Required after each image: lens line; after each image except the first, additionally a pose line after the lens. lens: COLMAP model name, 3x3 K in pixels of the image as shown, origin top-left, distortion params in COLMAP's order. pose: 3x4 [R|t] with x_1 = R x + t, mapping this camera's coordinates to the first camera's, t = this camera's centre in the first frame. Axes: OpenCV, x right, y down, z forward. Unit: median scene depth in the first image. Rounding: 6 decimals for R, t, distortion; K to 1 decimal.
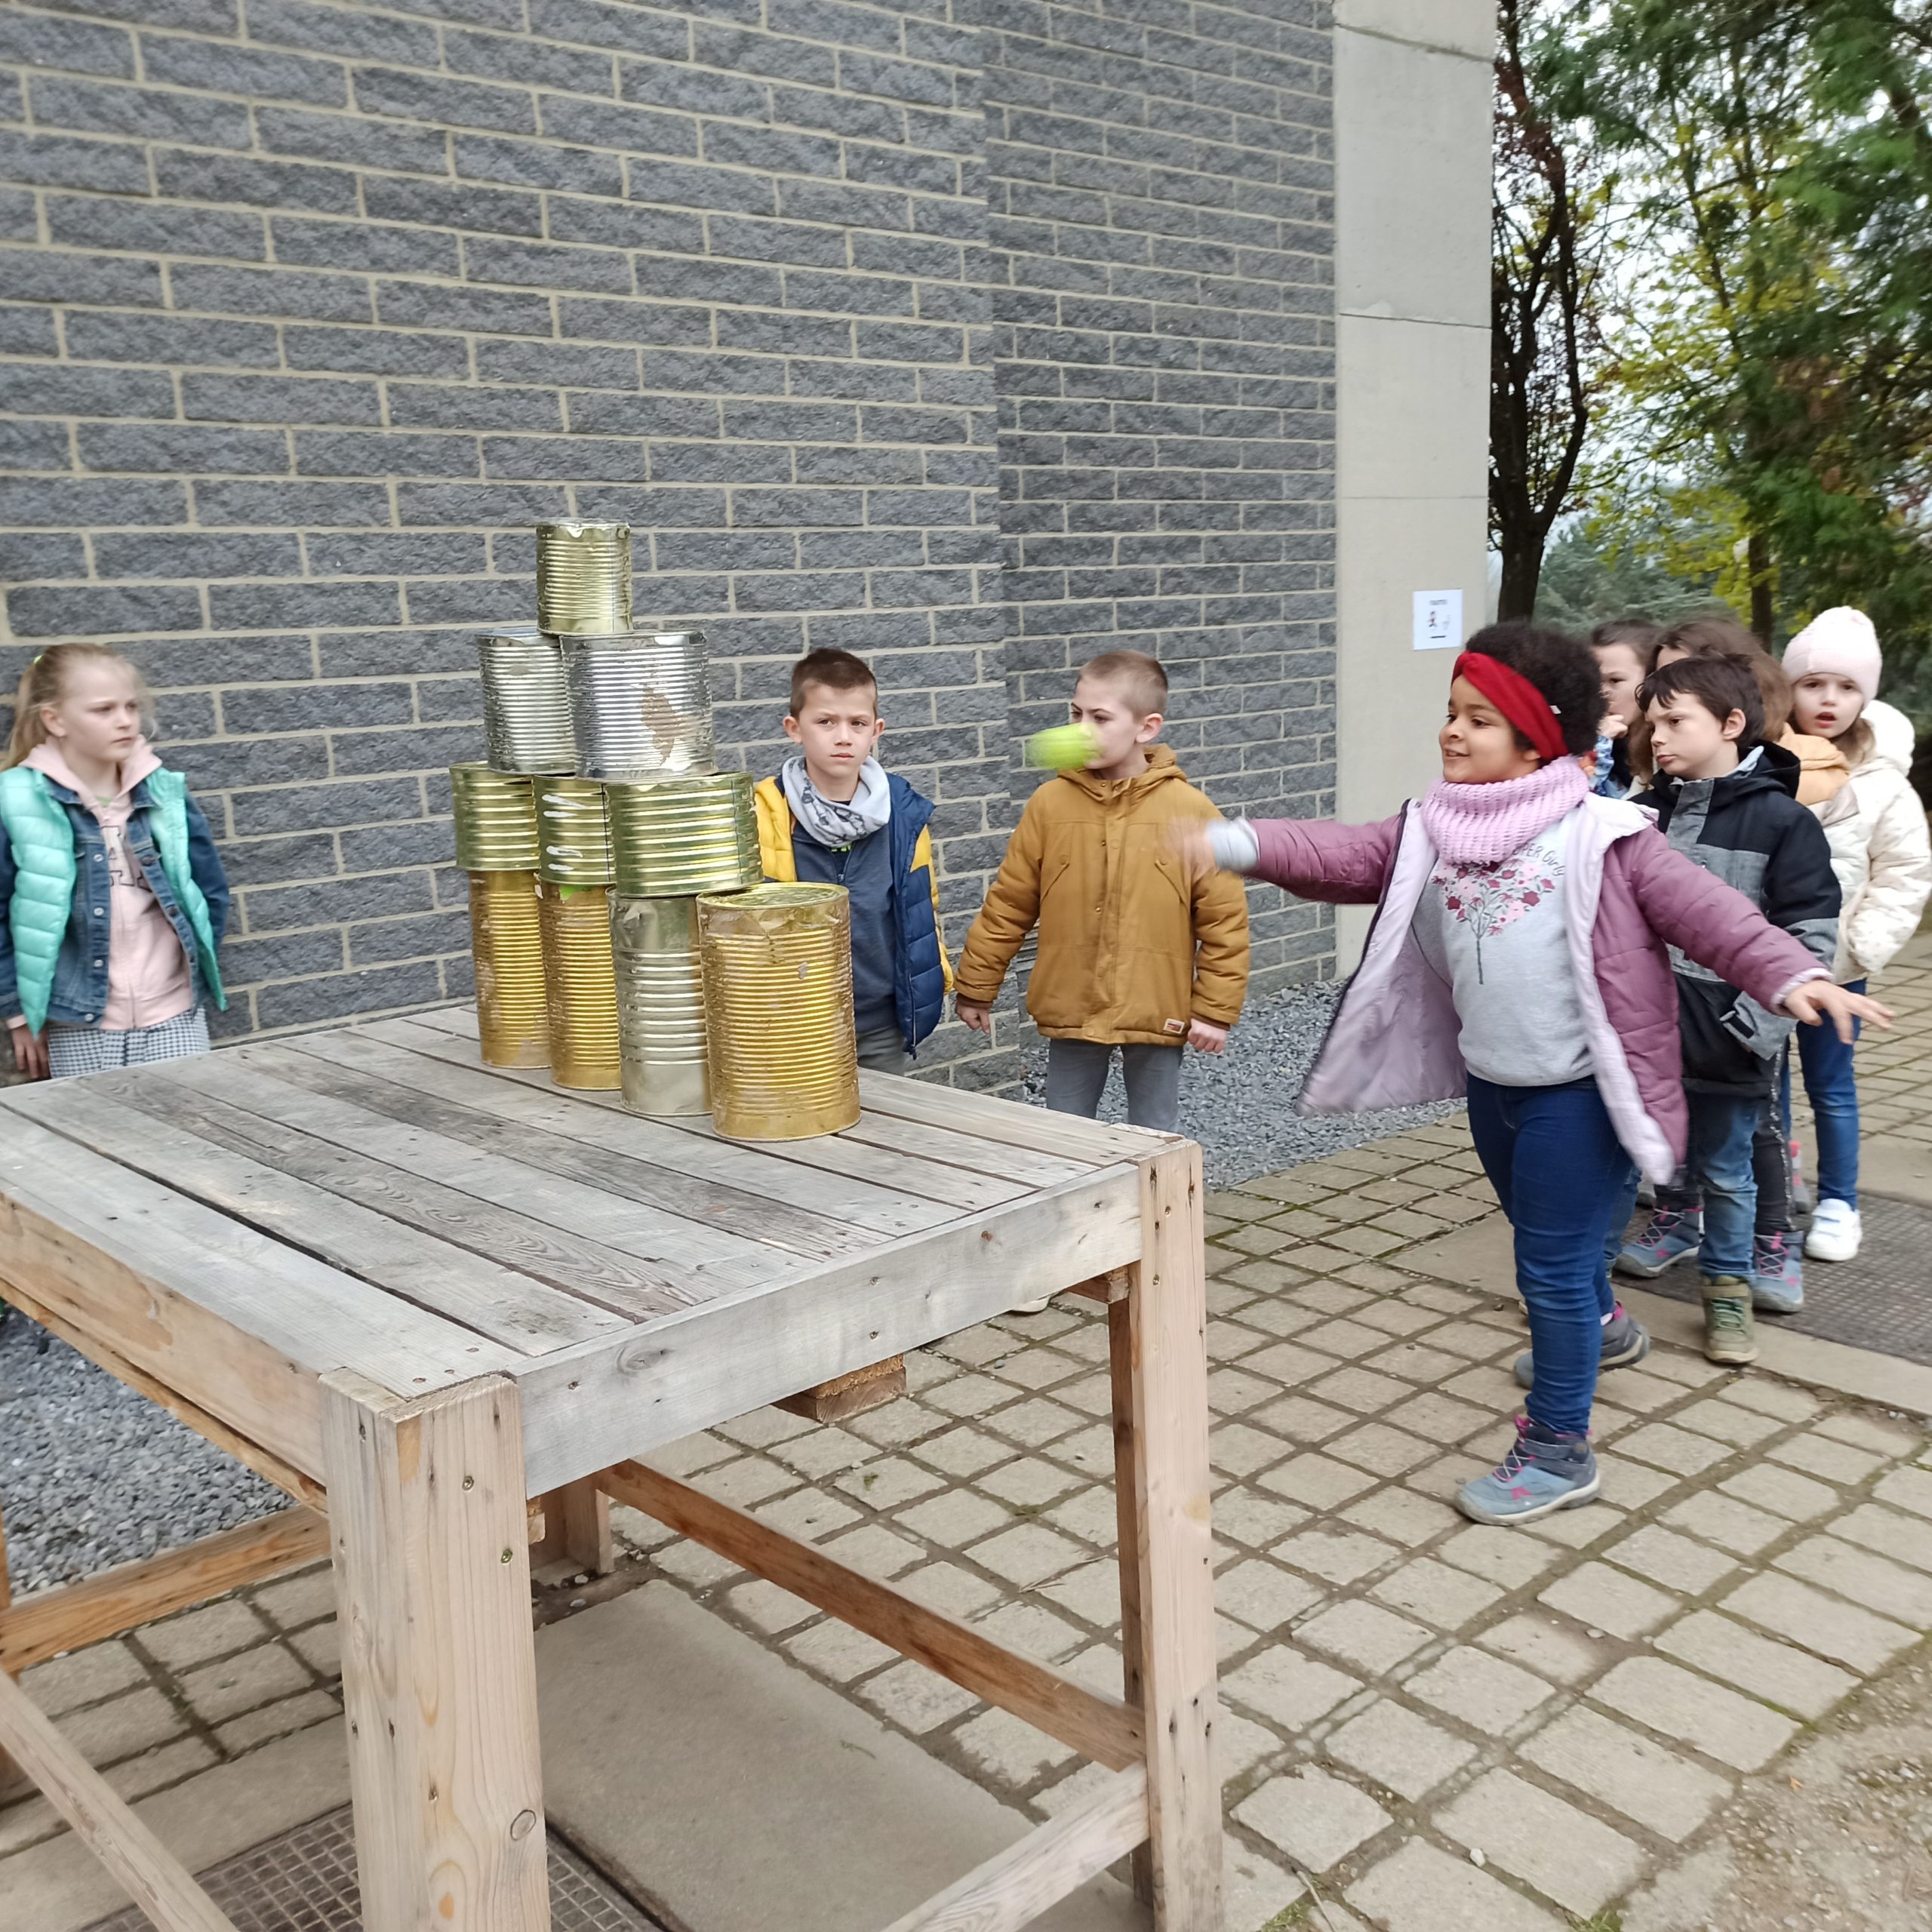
lens RADIAL K [[1899.4, 0, 970.3], [0, 1899.4, 919.0], [0, 0, 1]] dist [0.089596, -0.109991]
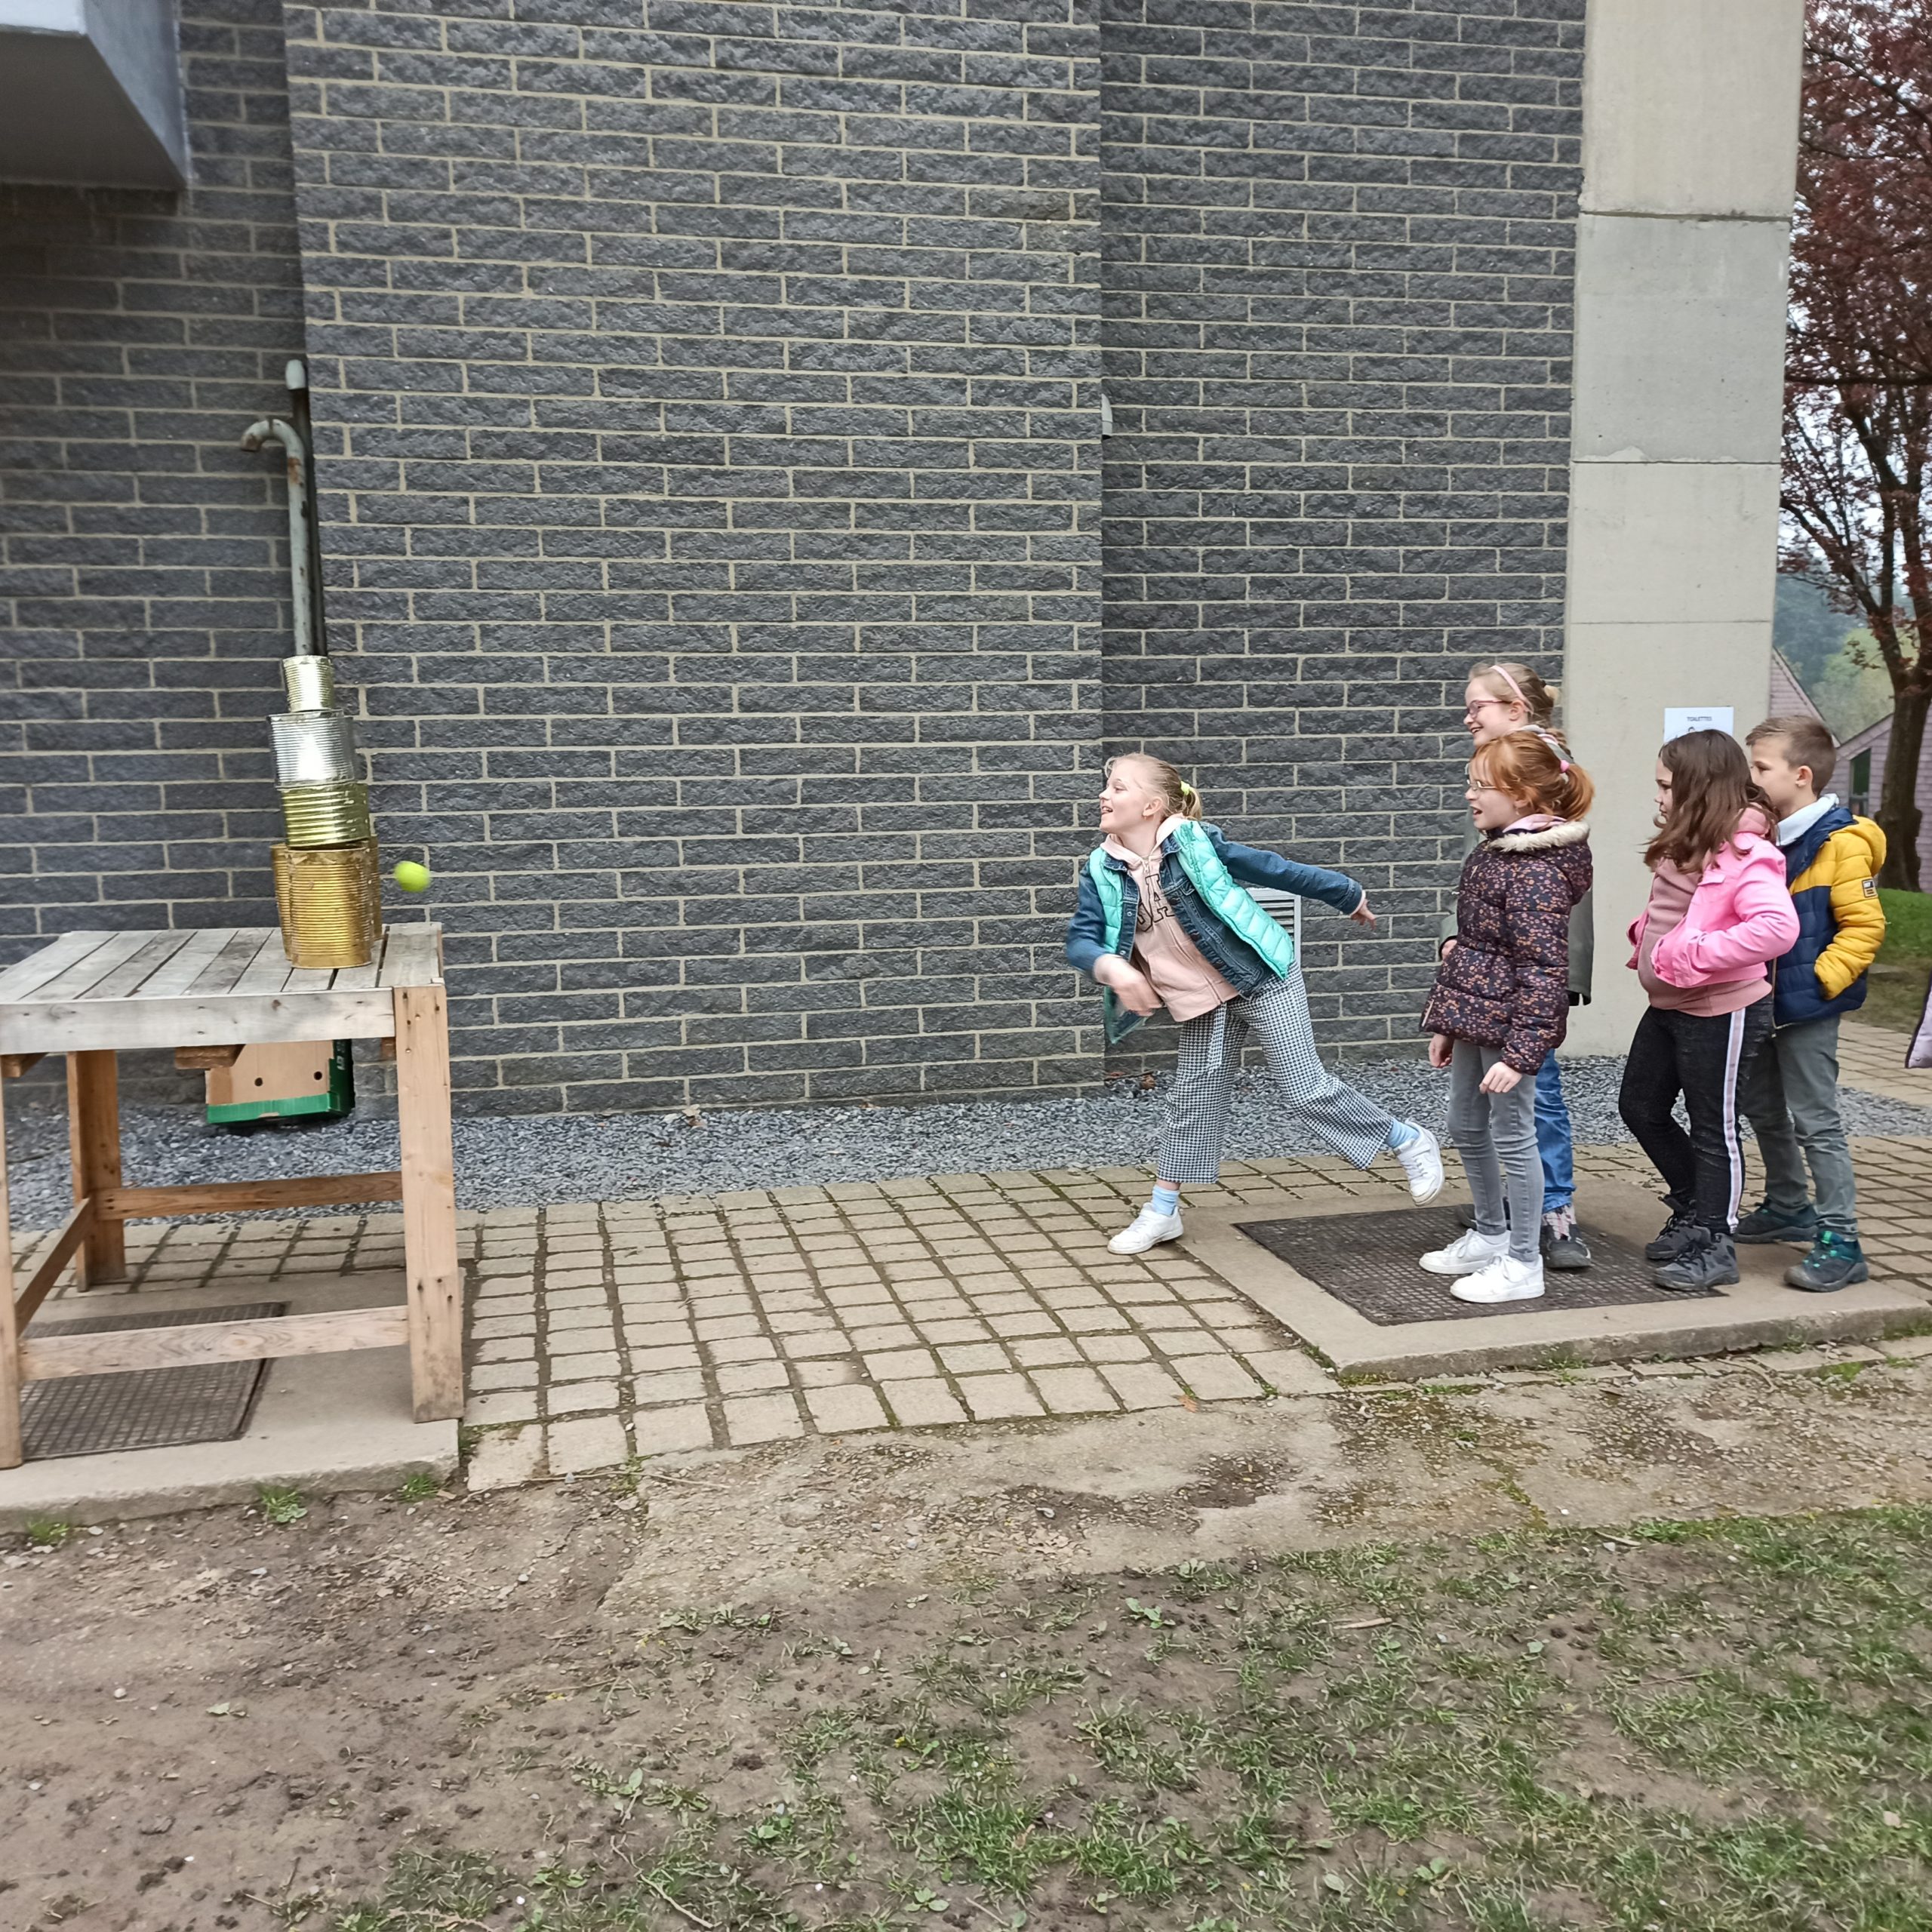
lens RADIAL K [[1899.4, 0, 970.3], [0, 1899.4, 919.0], [0, 0, 1]] dist [0.089596, -0.109991]
pose [[0.880685, 0.077590, -0.467304, 0.654886], [-0.099827, 0.994740, -0.022970, 0.017675], [0.463063, 0.066879, 0.883798, -0.211848]]
